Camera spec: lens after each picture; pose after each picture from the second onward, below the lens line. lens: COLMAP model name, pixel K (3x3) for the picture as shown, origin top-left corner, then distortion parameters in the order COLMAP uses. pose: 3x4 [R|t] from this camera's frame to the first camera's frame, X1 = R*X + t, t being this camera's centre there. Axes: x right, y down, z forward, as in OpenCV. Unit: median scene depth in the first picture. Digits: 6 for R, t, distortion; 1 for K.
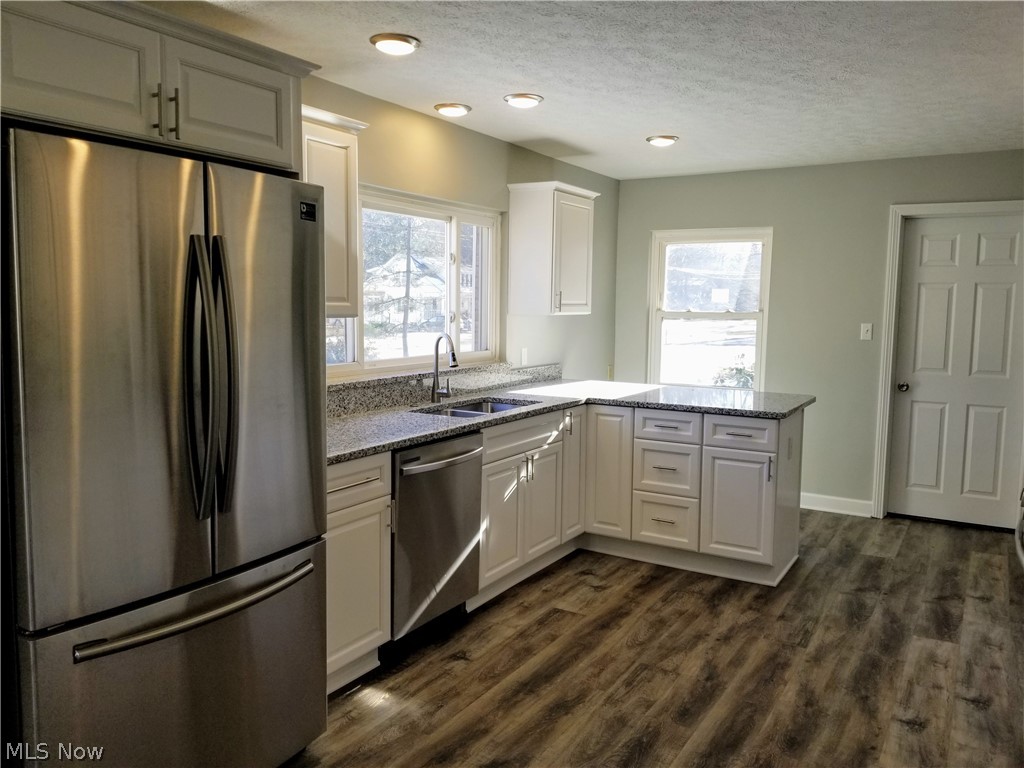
lens RADIAL K [[805.5, 0, 501.1], [0, 805.5, 383.2], [0, 0, 1]] dist [0.062986, -0.112616]
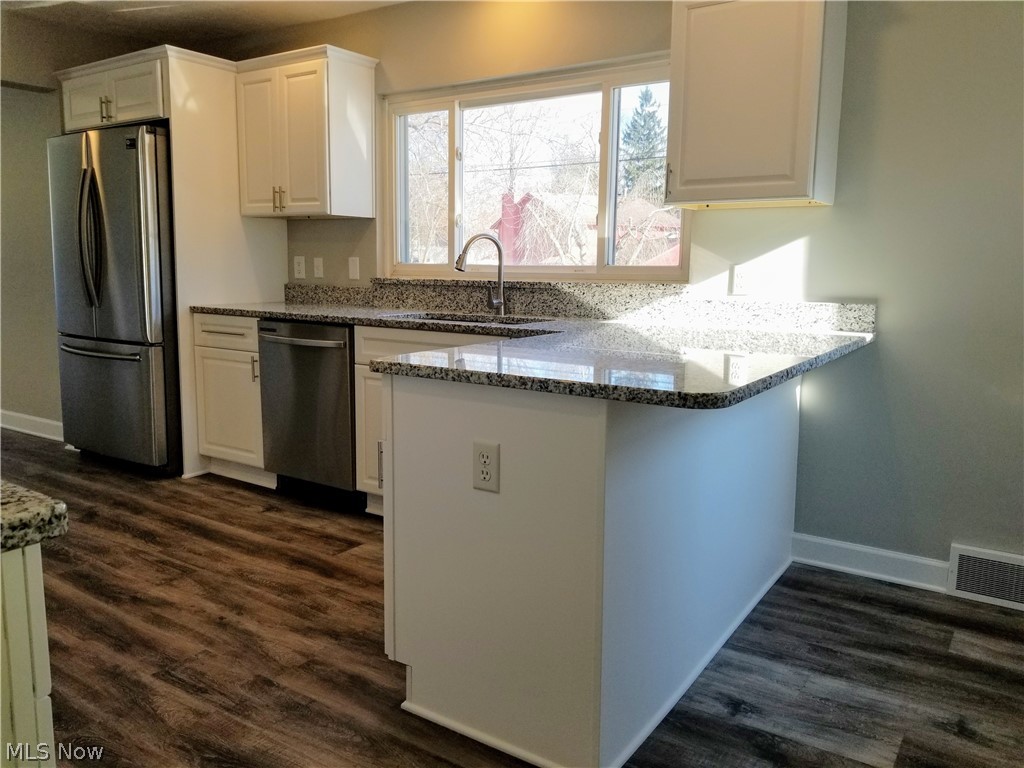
lens RADIAL K [[805.5, 0, 501.1], [0, 805.5, 383.2], [0, 0, 1]] dist [0.062986, -0.112616]
pose [[-0.061727, 0.137403, -0.988590, 0.910261], [-0.114204, 0.983001, 0.143757, -0.033672], [0.991538, 0.121775, -0.044986, 1.191638]]
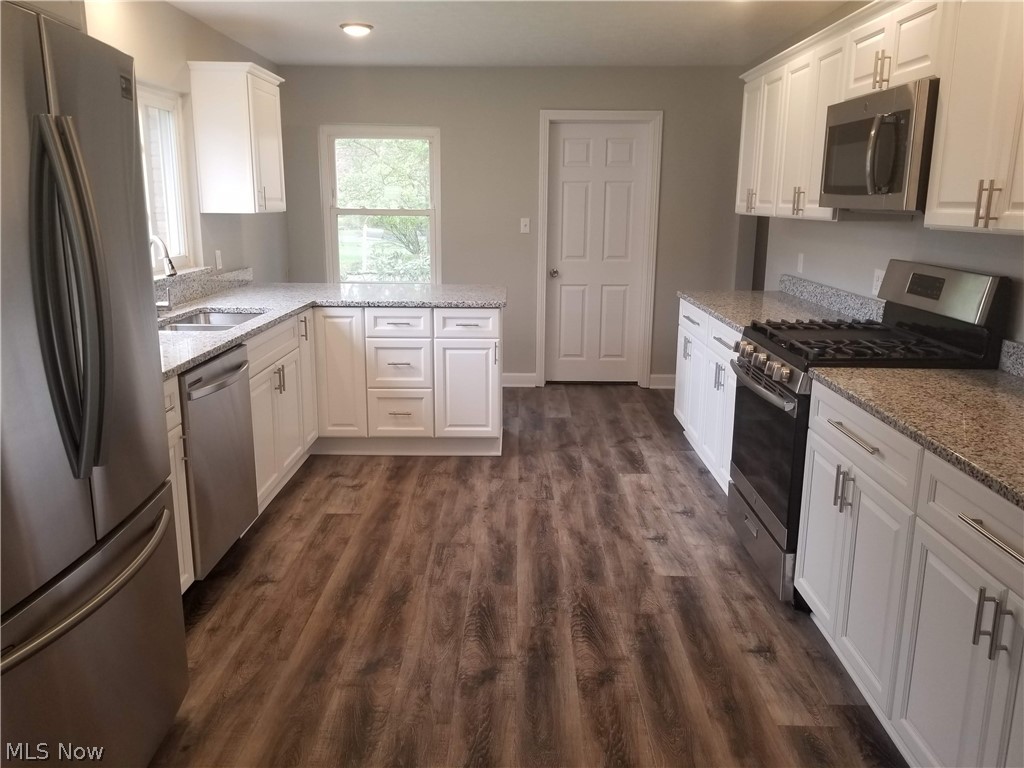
lens RADIAL K [[789.1, 0, 512.0], [0, 789.1, 384.0], [0, 0, 1]] dist [0.066116, -0.002076]
pose [[0.858961, -0.124775, 0.496606, -0.208764], [0.059963, 0.987694, 0.144449, -0.008403], [-0.508518, -0.094298, 0.855872, 0.061397]]
